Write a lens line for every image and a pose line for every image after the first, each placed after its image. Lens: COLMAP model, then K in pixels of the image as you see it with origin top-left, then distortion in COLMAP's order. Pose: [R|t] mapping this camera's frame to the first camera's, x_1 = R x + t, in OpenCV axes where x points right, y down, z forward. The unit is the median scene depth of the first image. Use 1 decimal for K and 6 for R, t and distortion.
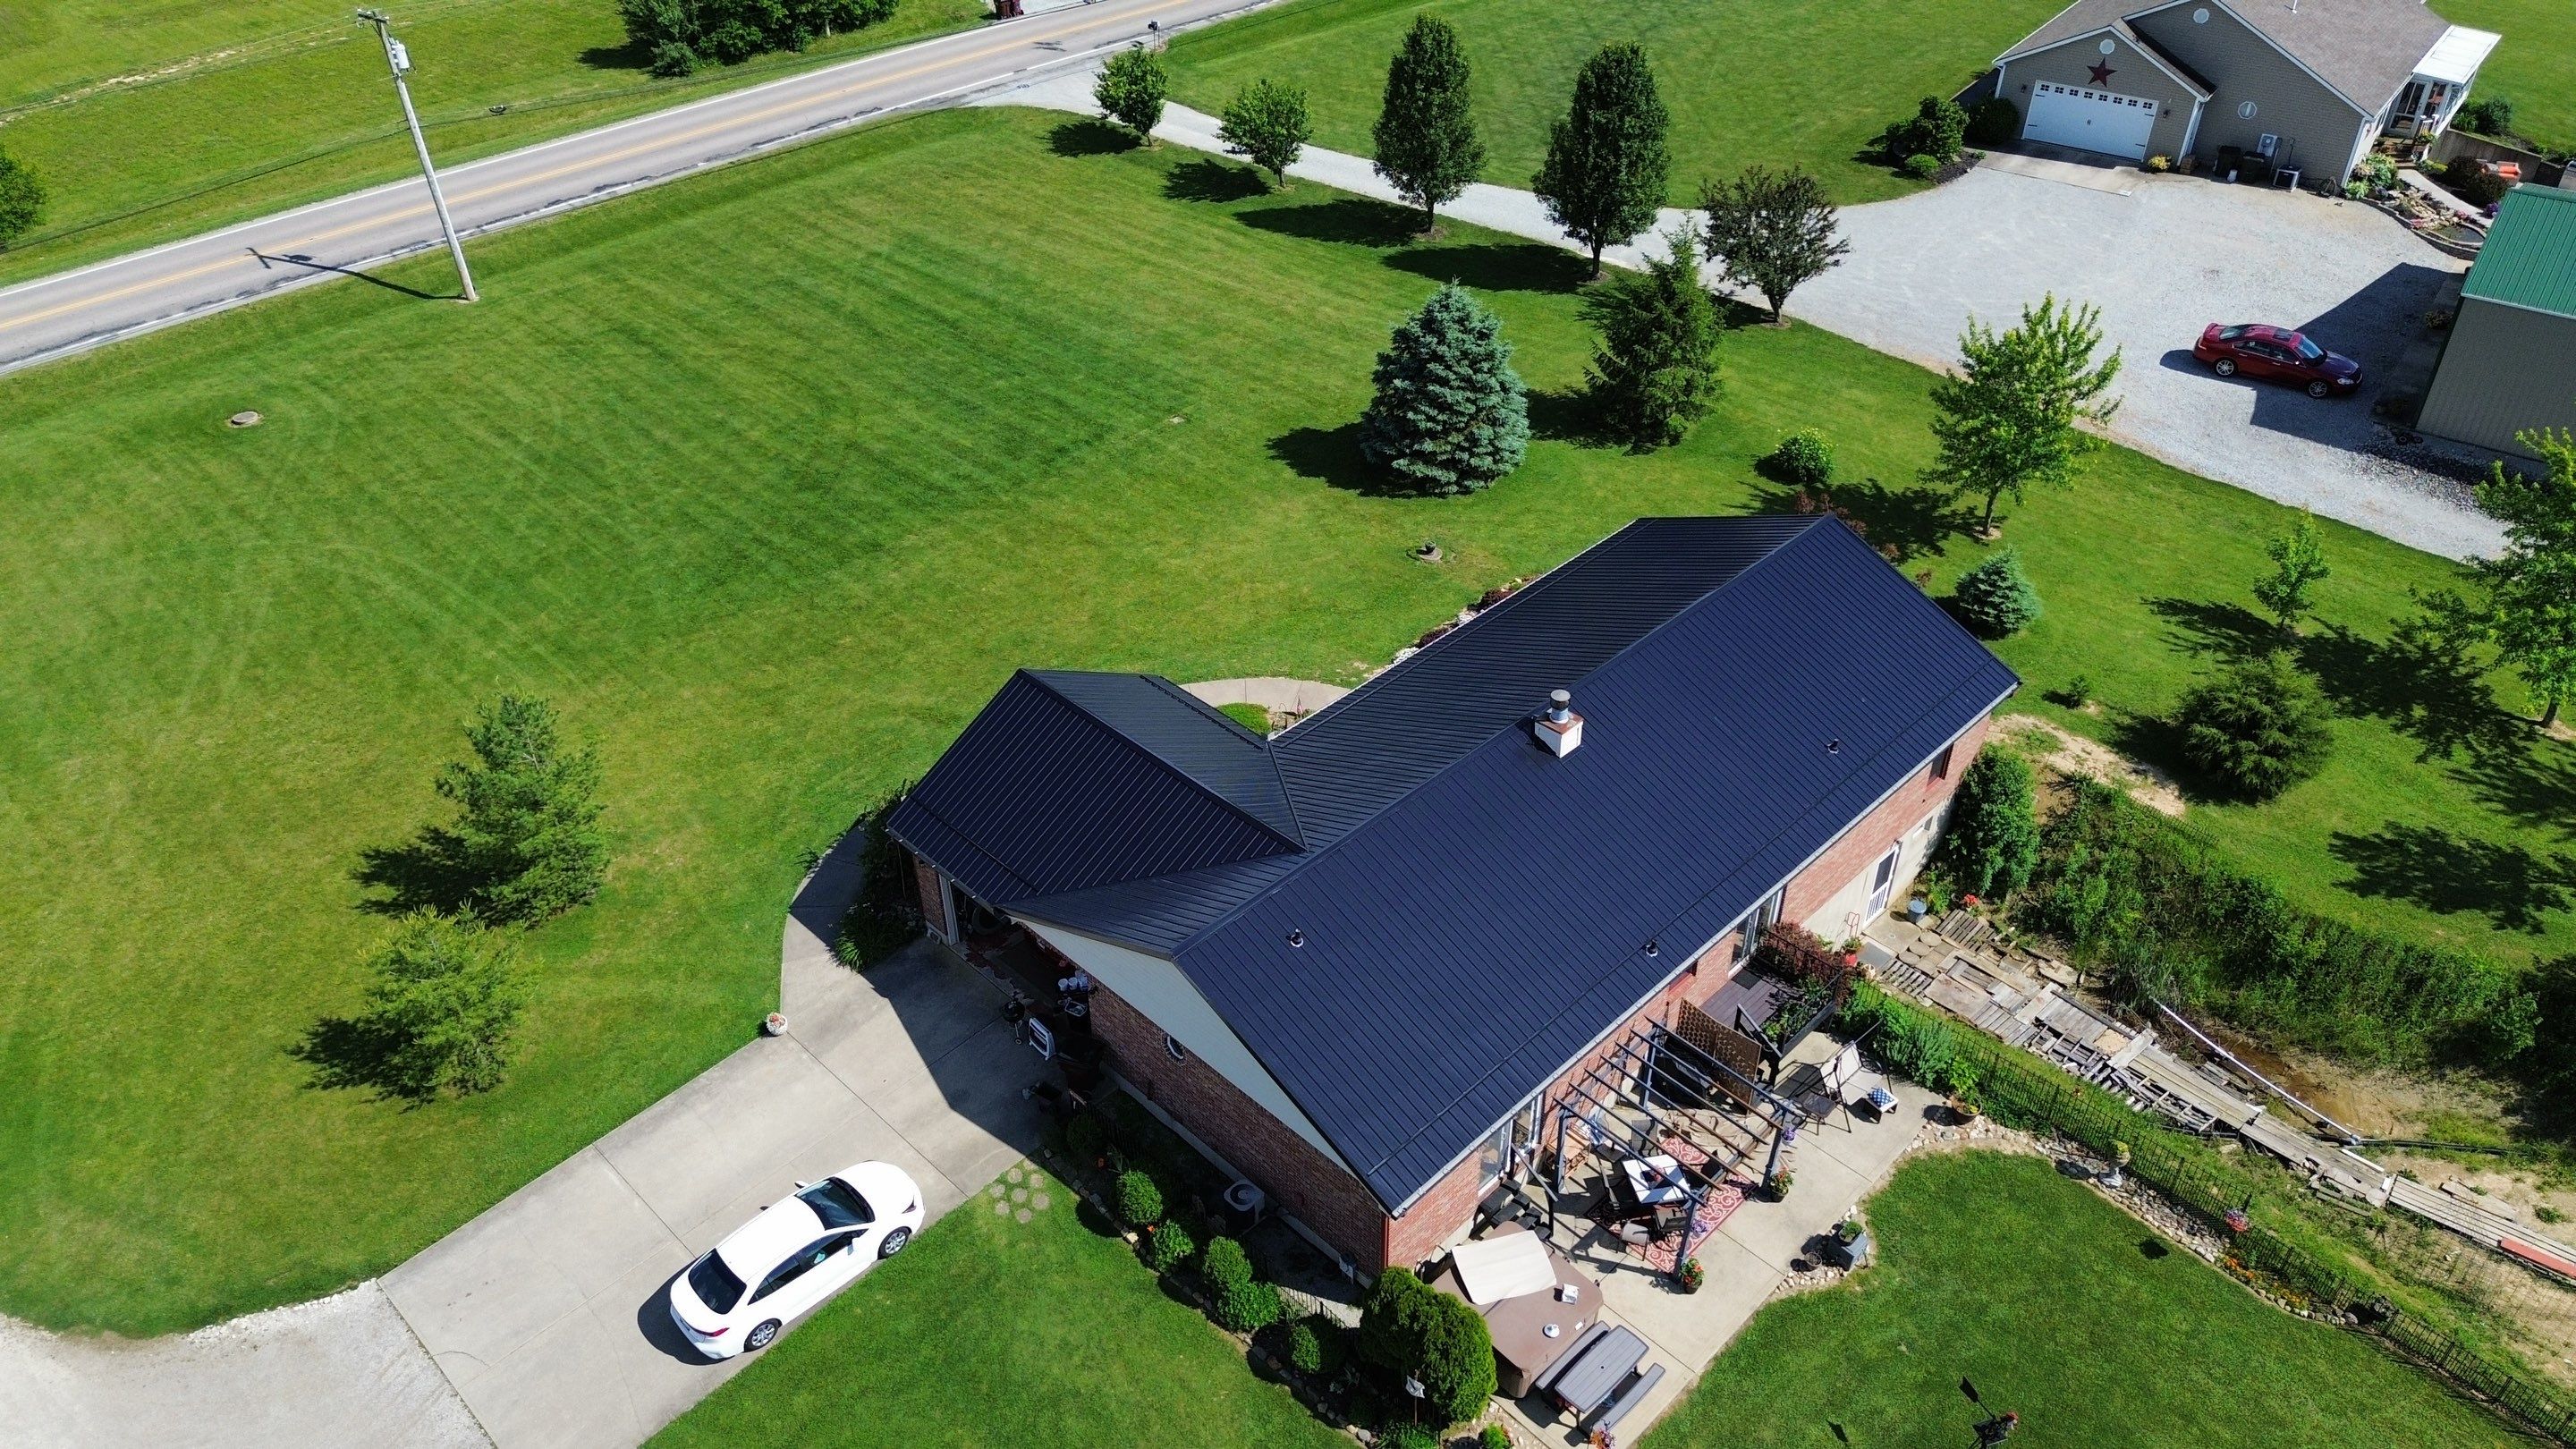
lens RADIAL K [[1798.9, 0, 1295.5], [0, 1798.9, 737.4], [0, 0, 1]] dist [0.072877, -0.070578]
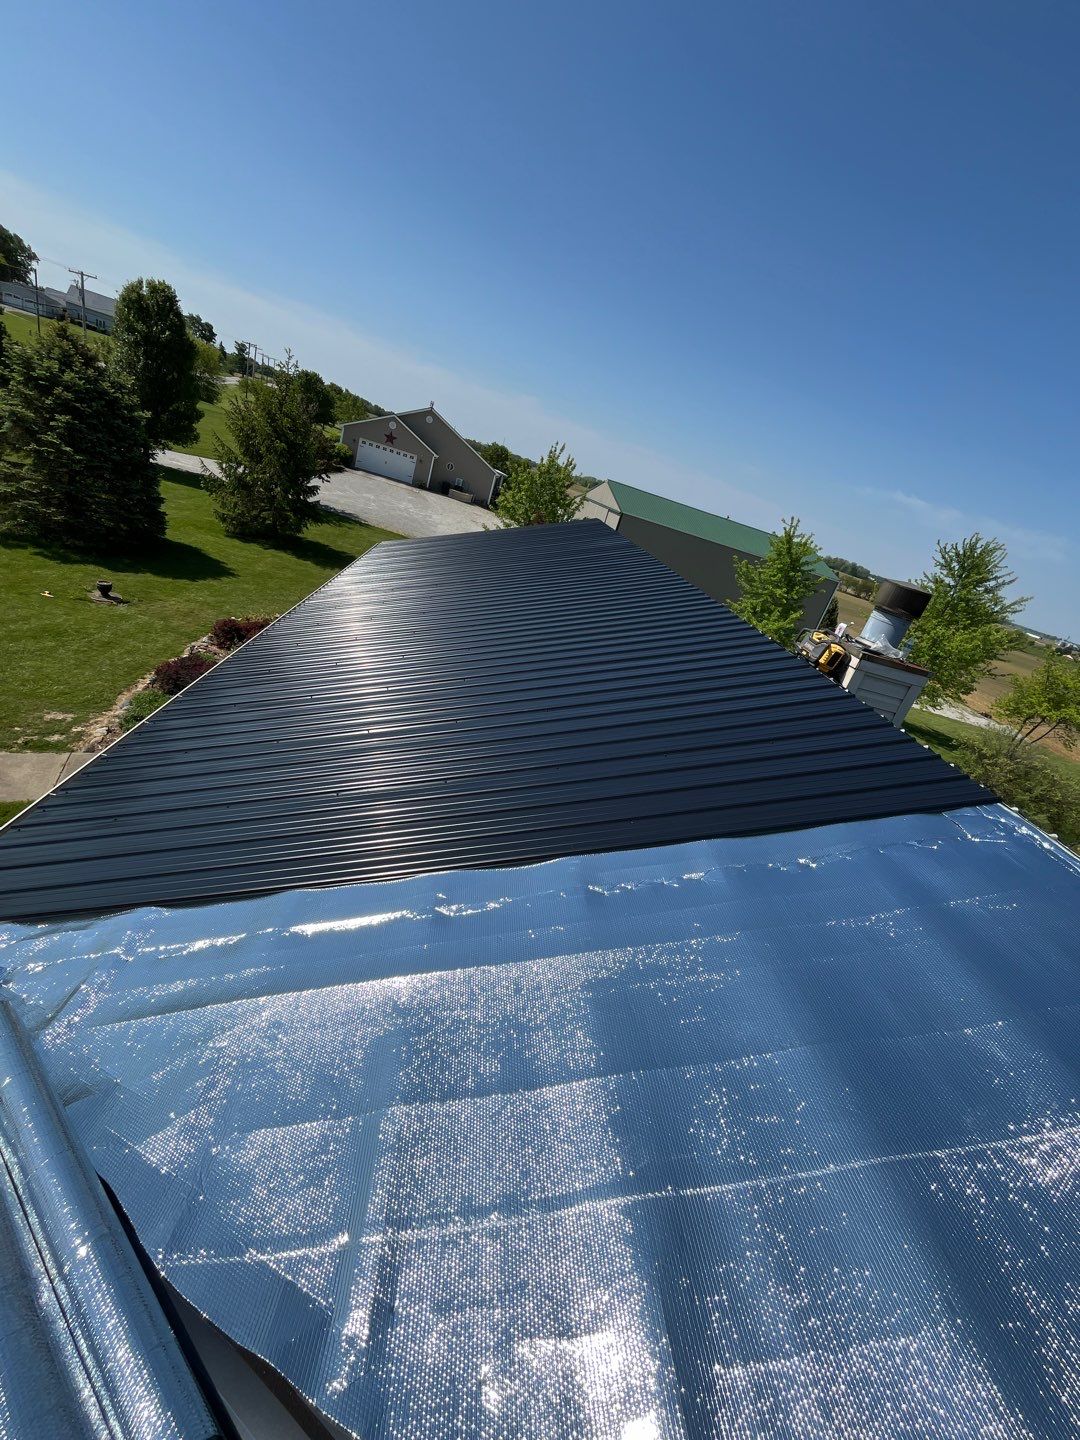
lens RADIAL K [[582.0, 0, 537.4], [0, 582.0, 719.6], [0, 0, 1]] dist [-0.003962, 0.000352]
pose [[0.634163, -0.120130, 0.763810, -0.010507], [0.193268, 0.981127, -0.006154, -0.008697], [-0.748655, 0.151523, 0.645412, 0.782734]]
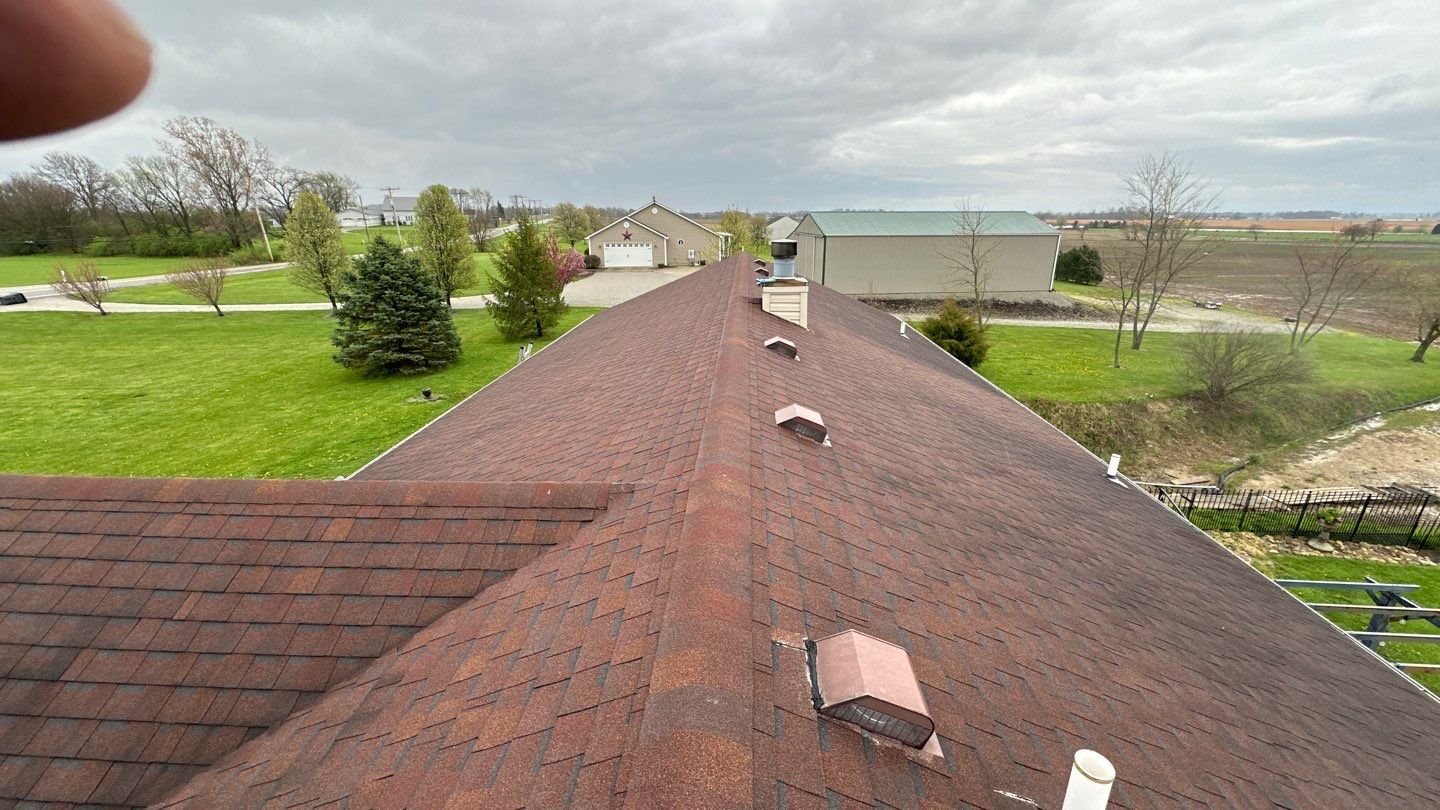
lens RADIAL K [[571.7, 0, 715.1], [0, 571.7, 404.4], [0, 0, 1]] dist [-0.004576, 0.000657]
pose [[0.745910, -0.208092, 0.632706, -0.029386], [0.397982, 0.900958, -0.172871, 0.052427], [-0.534068, 0.380752, 0.754850, 0.686793]]
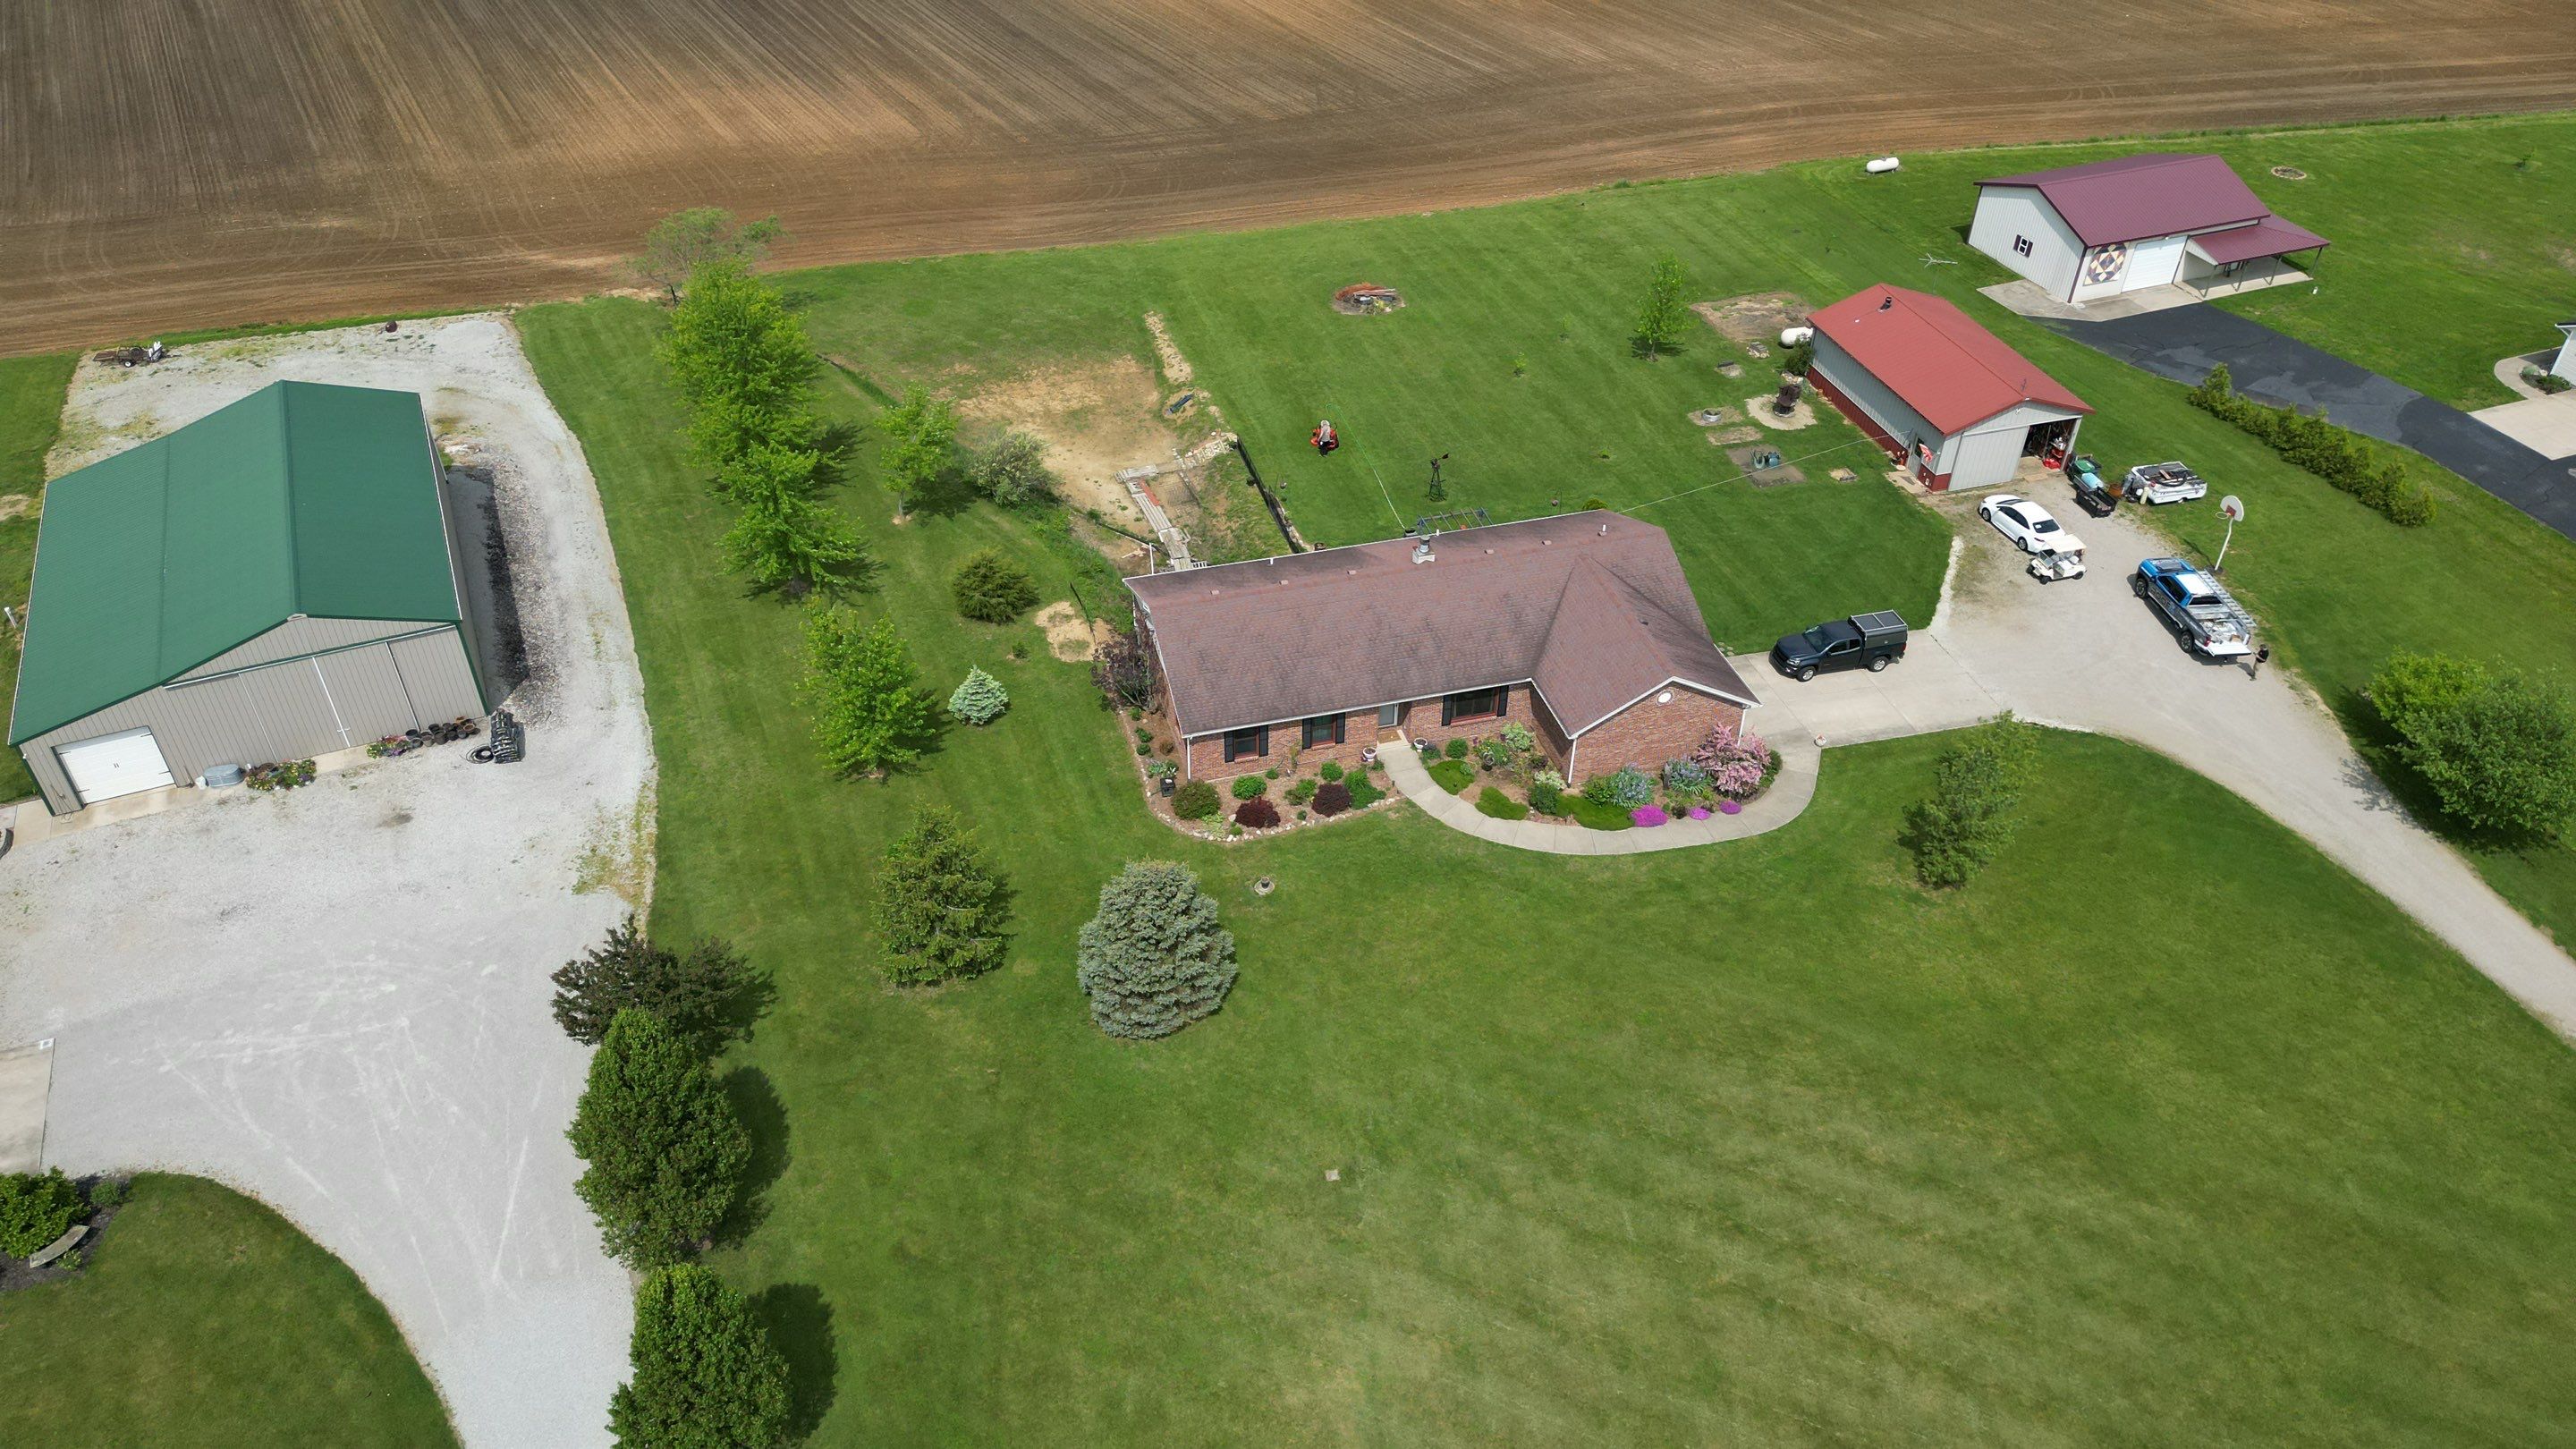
lens RADIAL K [[1798.9, 0, 1282.4], [0, 1798.9, 732.2], [0, 0, 1]] dist [0.072877, -0.070578]
pose [[-0.868556, -0.308747, 0.387667, -0.430819], [0.294517, 0.307559, 0.904802, -1.414504], [-0.398585, 0.900046, -0.176201, 1.272277]]
